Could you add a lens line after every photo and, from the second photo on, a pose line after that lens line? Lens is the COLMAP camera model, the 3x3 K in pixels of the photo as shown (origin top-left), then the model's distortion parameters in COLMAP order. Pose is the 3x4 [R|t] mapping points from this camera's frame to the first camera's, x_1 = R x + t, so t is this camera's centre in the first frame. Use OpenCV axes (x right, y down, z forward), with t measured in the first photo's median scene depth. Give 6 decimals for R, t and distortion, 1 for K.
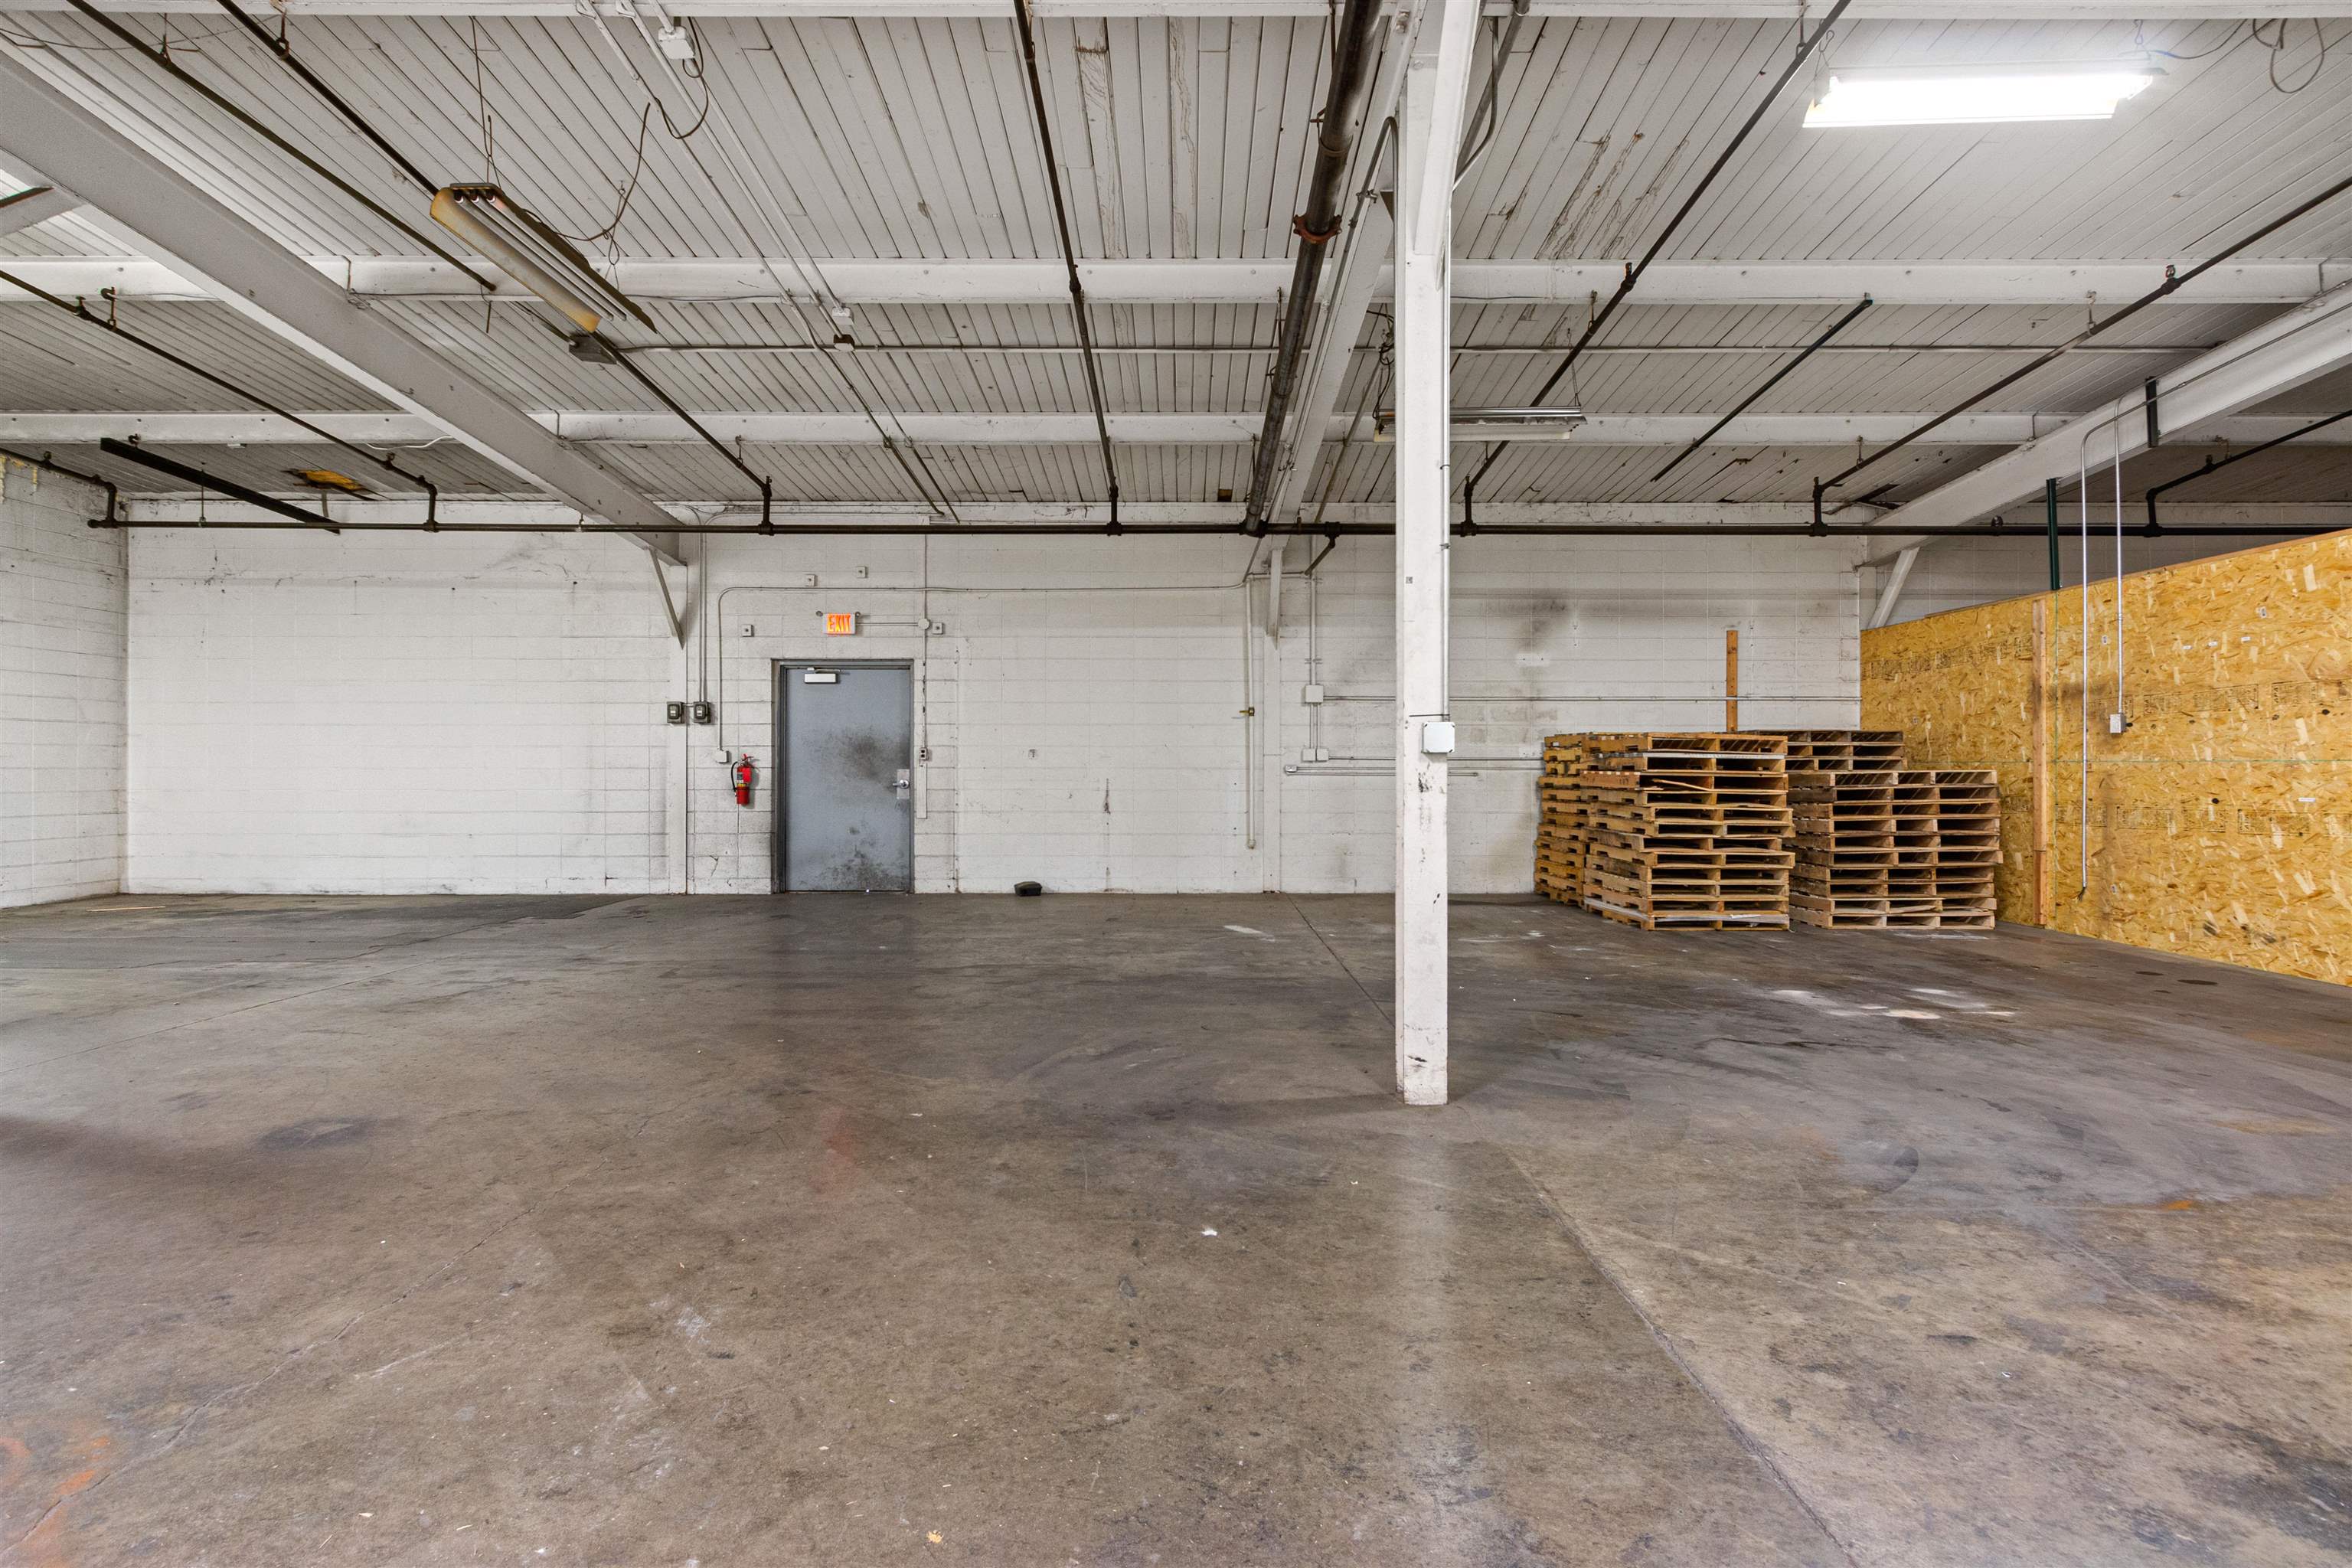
lens RADIAL K [[1190.5, 0, 1177.9], [0, 1190.5, 766.3], [0, 0, 1]] dist [0.008386, -0.000037]
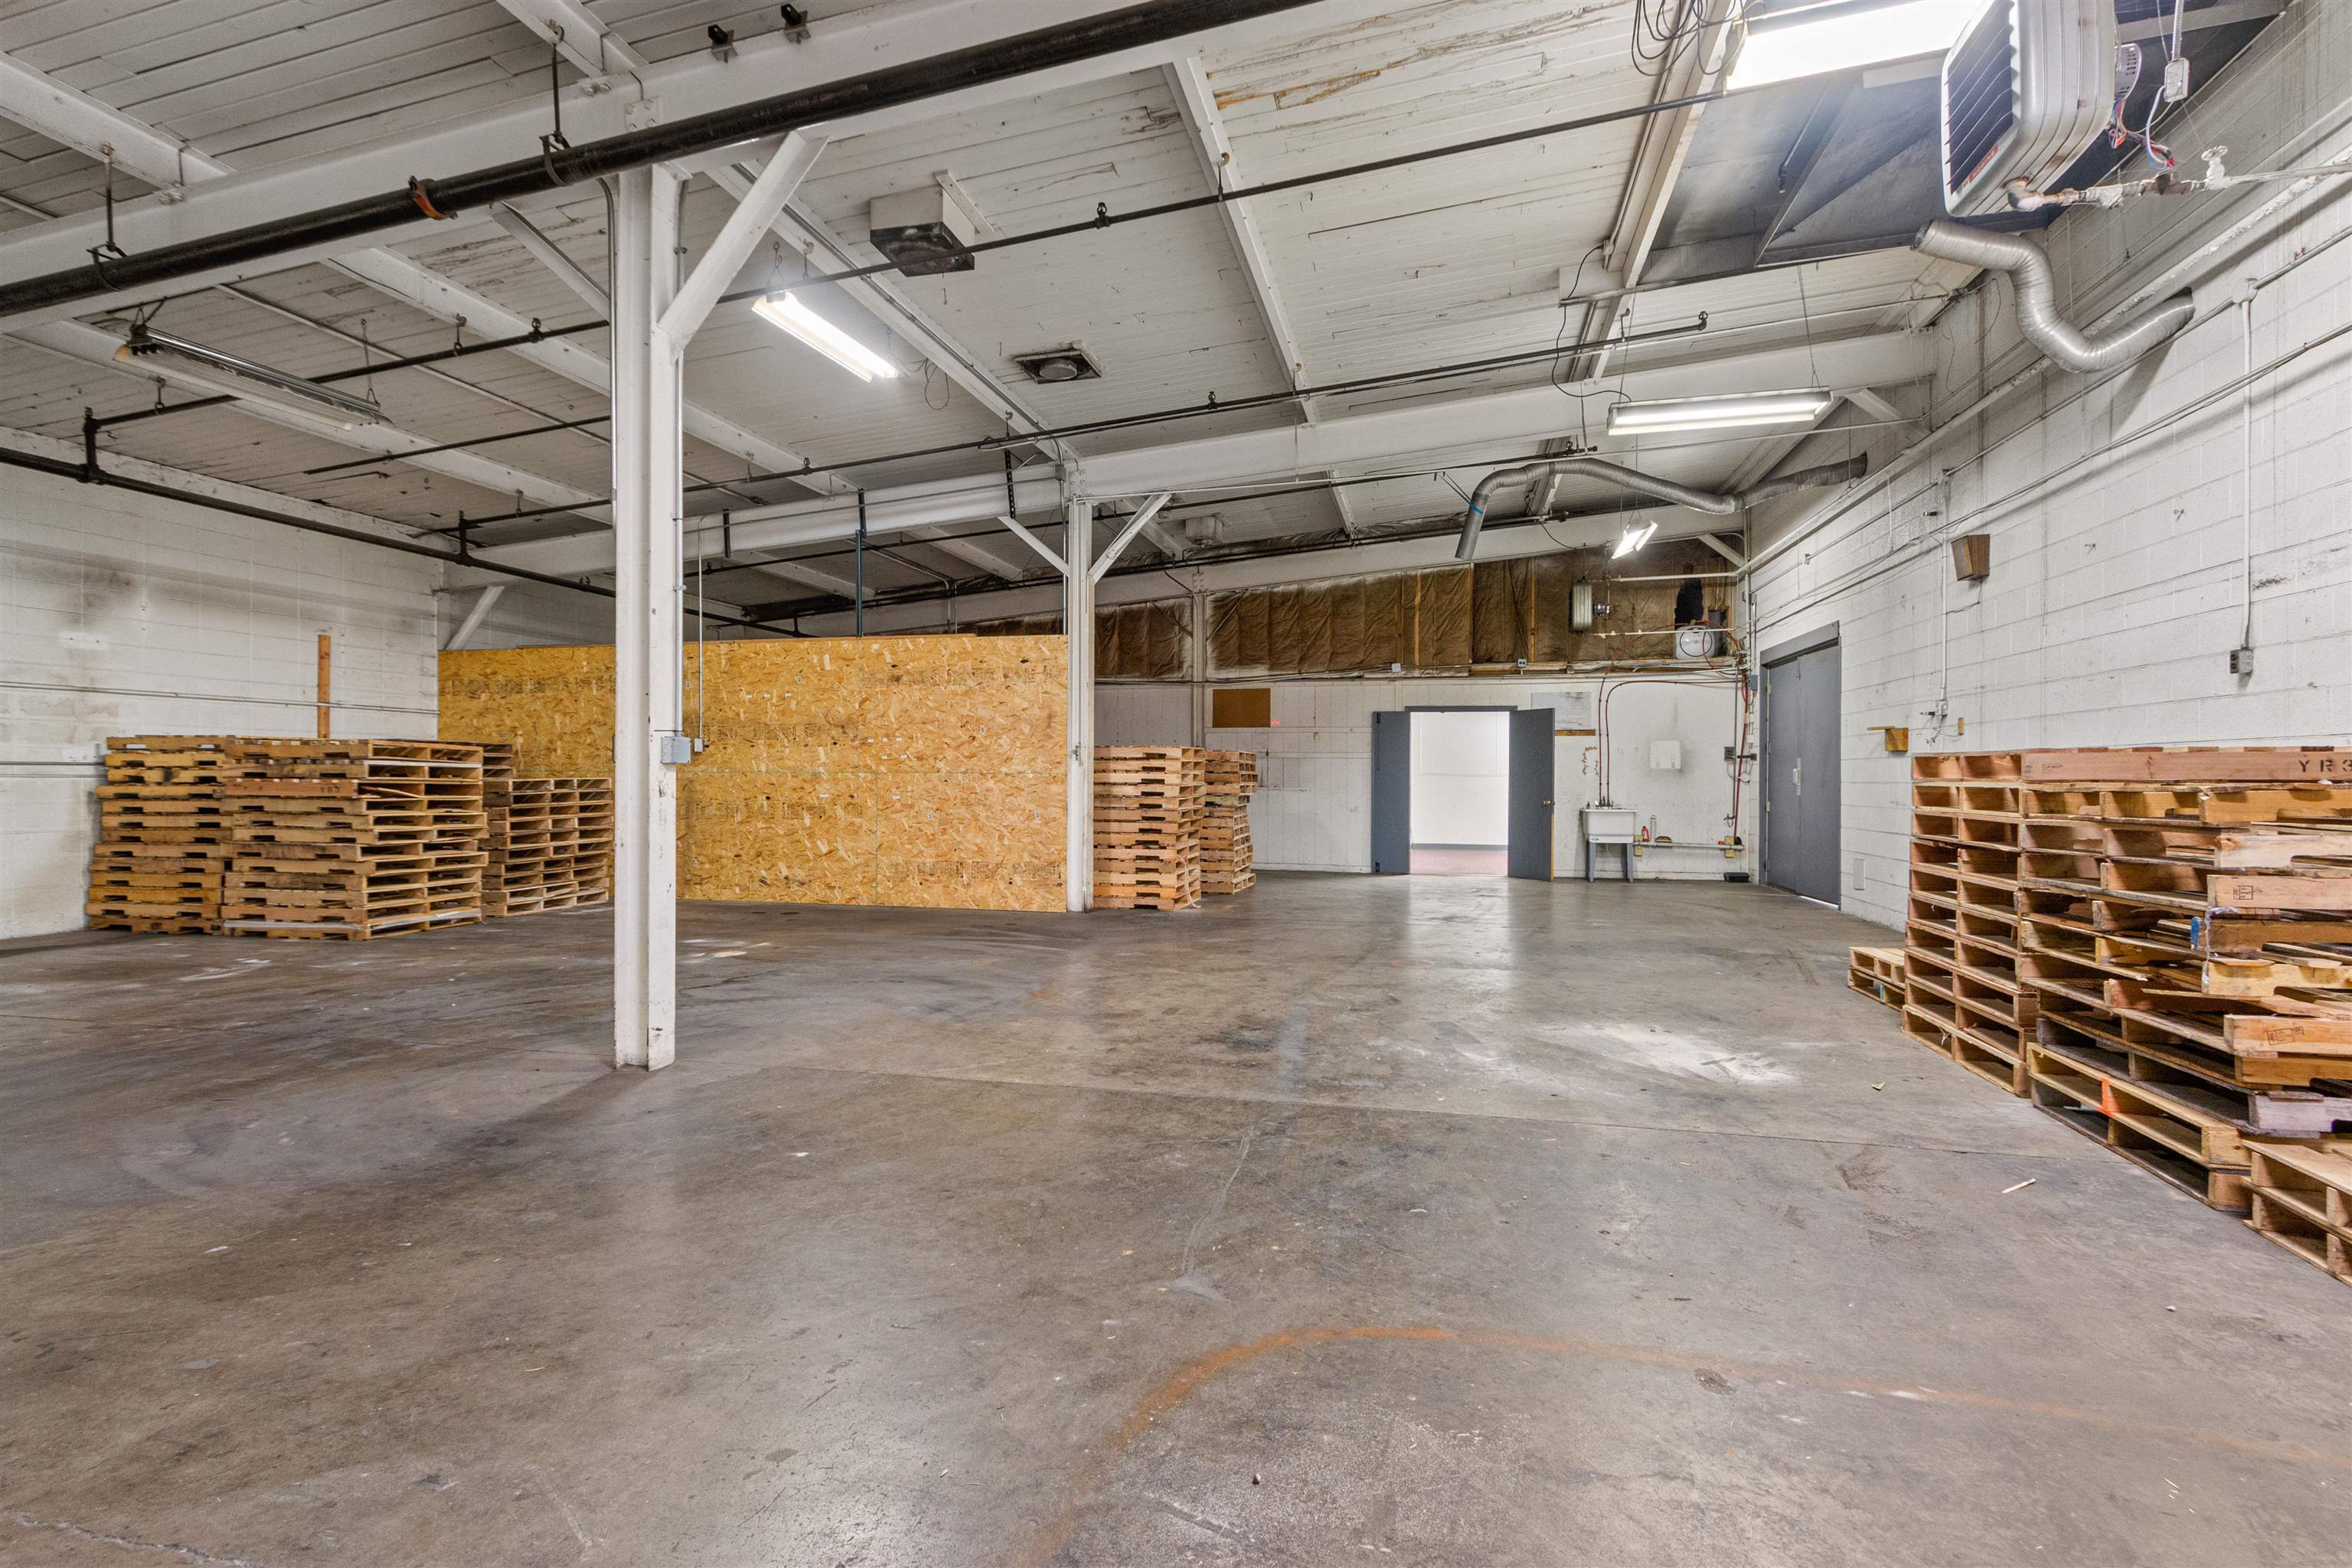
lens RADIAL K [[1132.9, 0, 1179.4], [0, 1132.9, 785.1], [0, 0, 1]] dist [0.010870, -0.001471]
pose [[0.227512, -0.005928, 0.973757, -0.371242], [-0.003847, 0.999968, 0.006986, 0.000196], [-0.973768, -0.005335, 0.227482, 0.129322]]
